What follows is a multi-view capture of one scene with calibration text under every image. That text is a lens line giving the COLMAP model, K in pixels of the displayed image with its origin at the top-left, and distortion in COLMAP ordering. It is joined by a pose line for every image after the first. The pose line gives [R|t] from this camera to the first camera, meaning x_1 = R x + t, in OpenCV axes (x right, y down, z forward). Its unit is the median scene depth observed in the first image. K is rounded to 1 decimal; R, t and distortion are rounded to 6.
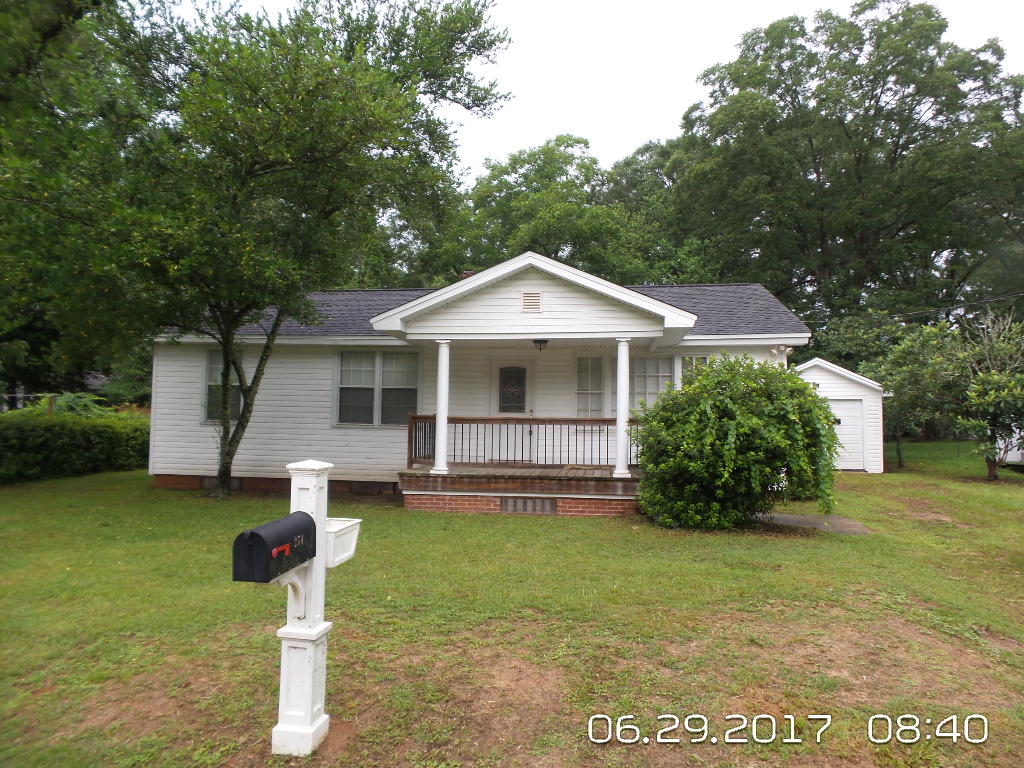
lens RADIAL K [[694.3, 0, 511.6], [0, 694.3, 379.3], [0, 0, 1]] dist [-0.015209, 0.011107]
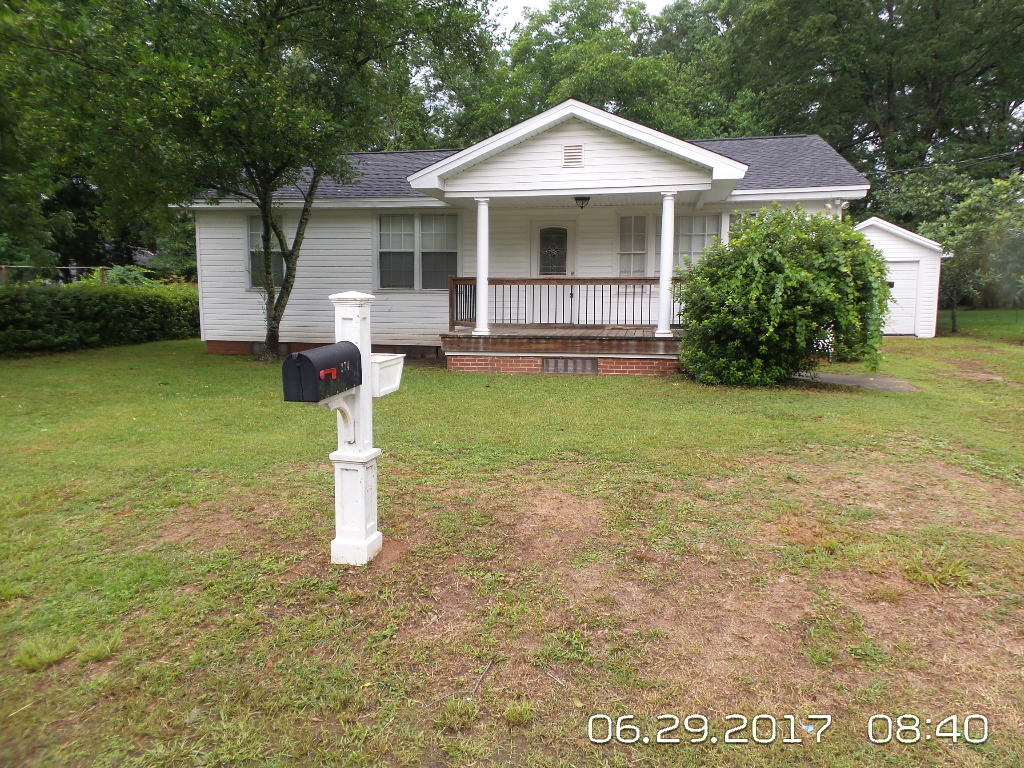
lens RADIAL K [[694.3, 0, 511.7], [0, 694.3, 373.3], [0, 0, 1]] dist [-0.015209, 0.011107]
pose [[0.998249, -0.002586, -0.059090, 0.000109], [0.012955, 0.984345, 0.175775, 0.014983], [0.057710, -0.176232, 0.982655, 0.000265]]
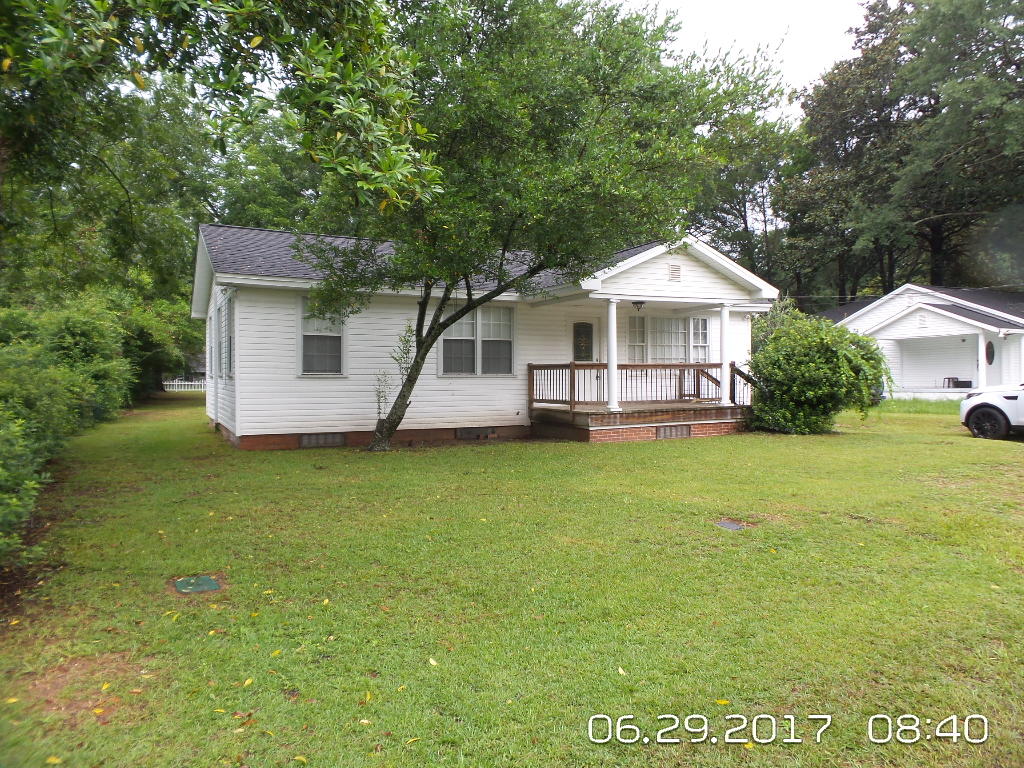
lens RADIAL K [[694.3, 0, 511.6], [0, 694.3, 382.5], [0, 0, 1]] dist [-0.015209, 0.011107]
pose [[0.826912, -0.028014, 0.561633, -0.993920], [-0.015670, 0.997223, 0.072813, 0.000116], [-0.562113, -0.069011, 0.824176, 0.107973]]
